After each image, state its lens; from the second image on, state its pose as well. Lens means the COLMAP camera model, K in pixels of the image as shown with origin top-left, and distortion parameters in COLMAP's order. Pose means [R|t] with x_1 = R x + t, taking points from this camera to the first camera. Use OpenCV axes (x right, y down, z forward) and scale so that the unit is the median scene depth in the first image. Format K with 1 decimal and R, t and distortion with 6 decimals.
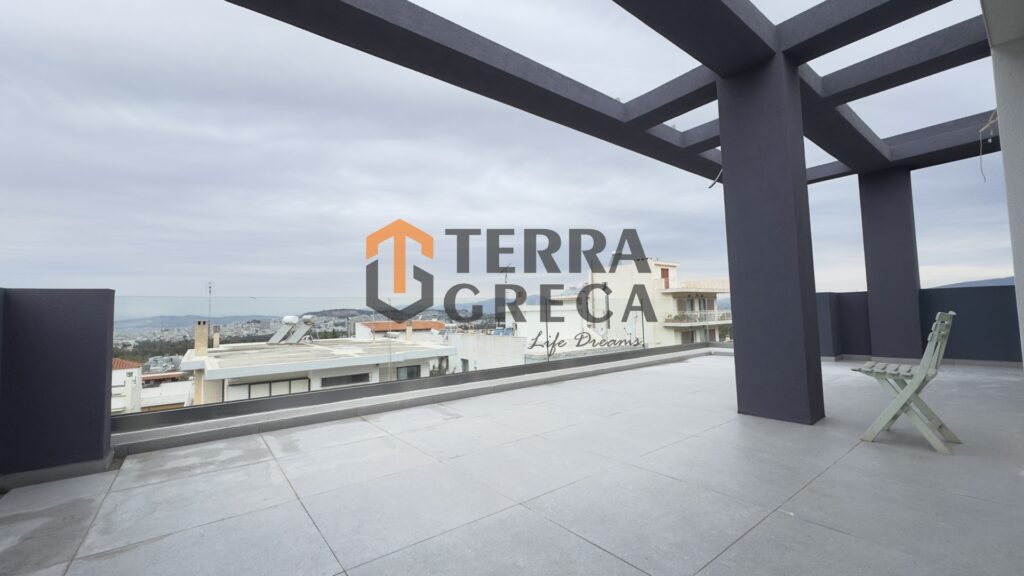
lens RADIAL K [[407.2, 0, 511.9], [0, 407.2, 287.4], [0, 0, 1]] dist [-0.002782, -0.000502]
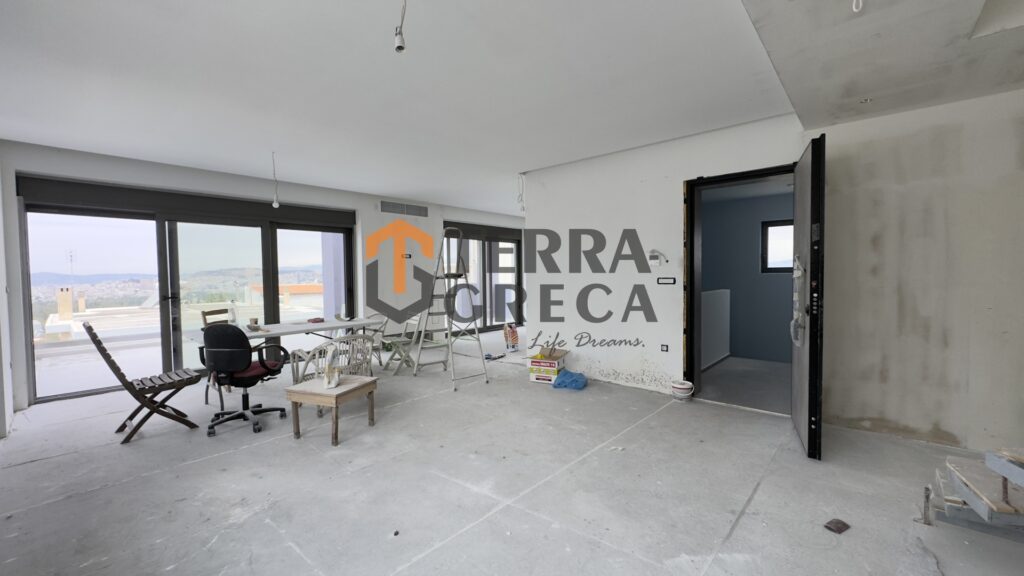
lens RADIAL K [[407.2, 0, 512.2], [0, 407.2, 288.6], [0, 0, 1]] dist [-0.002782, -0.000502]
pose [[0.982106, 0.005259, 0.188256, 0.151889], [-0.023370, 0.995287, 0.094111, -0.033675], [-0.186874, -0.096827, 0.977600, -0.206783]]
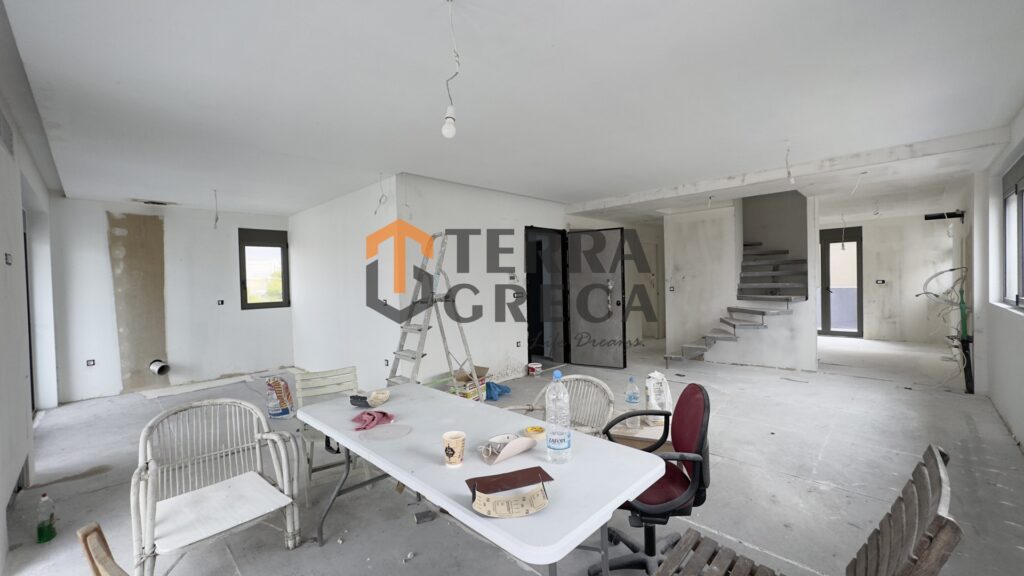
lens RADIAL K [[407.2, 0, 511.6], [0, 407.2, 290.5], [0, 0, 1]] dist [-0.002782, -0.000502]
pose [[-0.134812, 0.000790, 0.990871, -0.266592], [-0.032788, 0.999449, -0.005258, -0.003130], [-0.990329, -0.033197, -0.134712, 0.377221]]
